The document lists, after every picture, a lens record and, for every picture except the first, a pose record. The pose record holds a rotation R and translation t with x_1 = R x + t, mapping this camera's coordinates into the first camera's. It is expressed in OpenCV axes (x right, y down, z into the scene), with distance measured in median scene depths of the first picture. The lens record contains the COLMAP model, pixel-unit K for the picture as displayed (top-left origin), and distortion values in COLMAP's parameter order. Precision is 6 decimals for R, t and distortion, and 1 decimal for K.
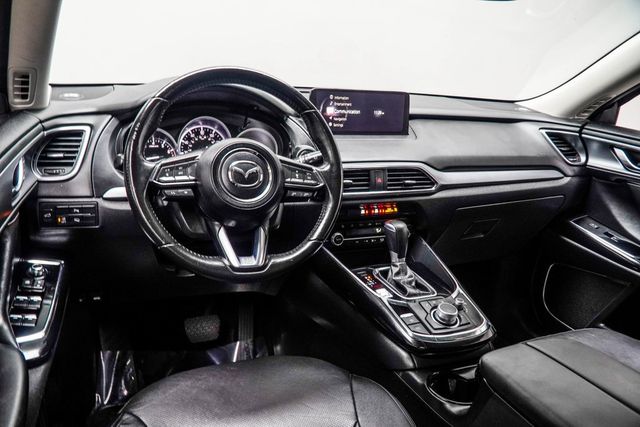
lens RADIAL K [[501.0, 0, 317.5], [0, 501.0, 216.0], [0, 0, 1]] dist [-0.025590, -0.016732]
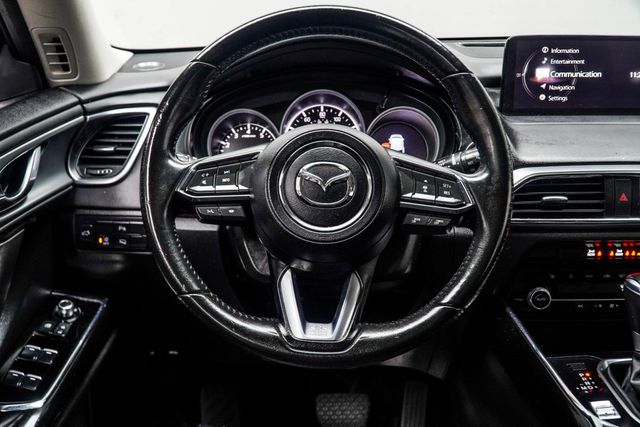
lens RADIAL K [[713.4, 0, 313.8], [0, 713.4, 213.9], [0, 0, 1]] dist [-0.004824, 0.000000]
pose [[0.912843, 0.042528, -0.406090, 0.130811], [-0.052583, 0.998524, -0.013630, -0.025102], [0.404910, 0.033795, 0.913732, 0.153289]]
